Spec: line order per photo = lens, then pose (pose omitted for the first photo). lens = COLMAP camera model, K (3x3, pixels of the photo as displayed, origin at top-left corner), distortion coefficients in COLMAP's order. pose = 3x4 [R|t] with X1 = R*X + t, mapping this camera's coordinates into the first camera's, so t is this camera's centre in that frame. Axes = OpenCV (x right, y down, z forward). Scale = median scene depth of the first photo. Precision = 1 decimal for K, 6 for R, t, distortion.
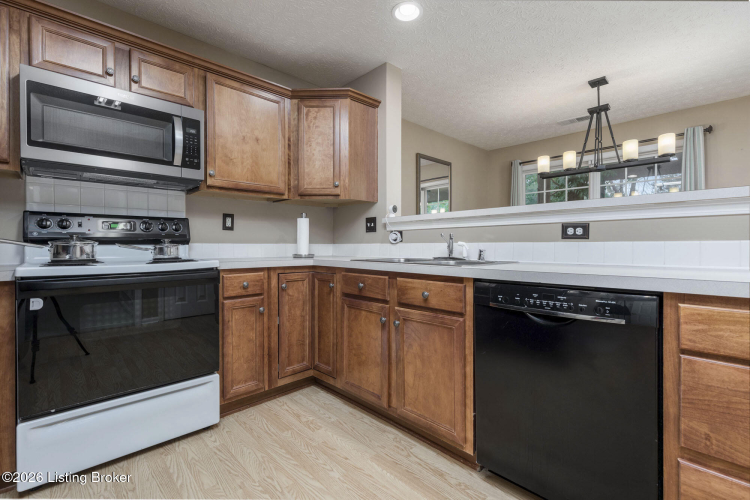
lens RADIAL K [[343.5, 0, 378.6], [0, 343.5, 246.6], [0, 0, 1]] dist [0.010952, -0.001308]
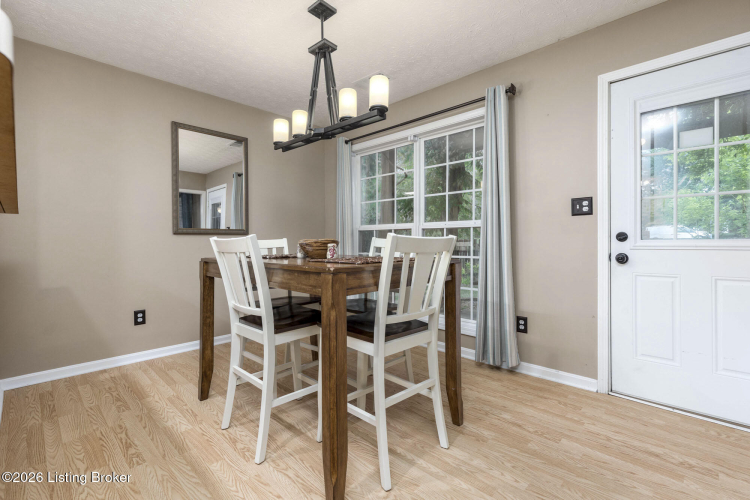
lens RADIAL K [[343.5, 0, 374.7], [0, 343.5, 251.7], [0, 0, 1]] dist [0.010952, -0.001308]
pose [[0.998823, -0.005268, 0.048214, 0.990242], [0.004192, 0.999741, 0.022382, 0.002732], [-0.048319, -0.022153, 0.998586, 0.396946]]
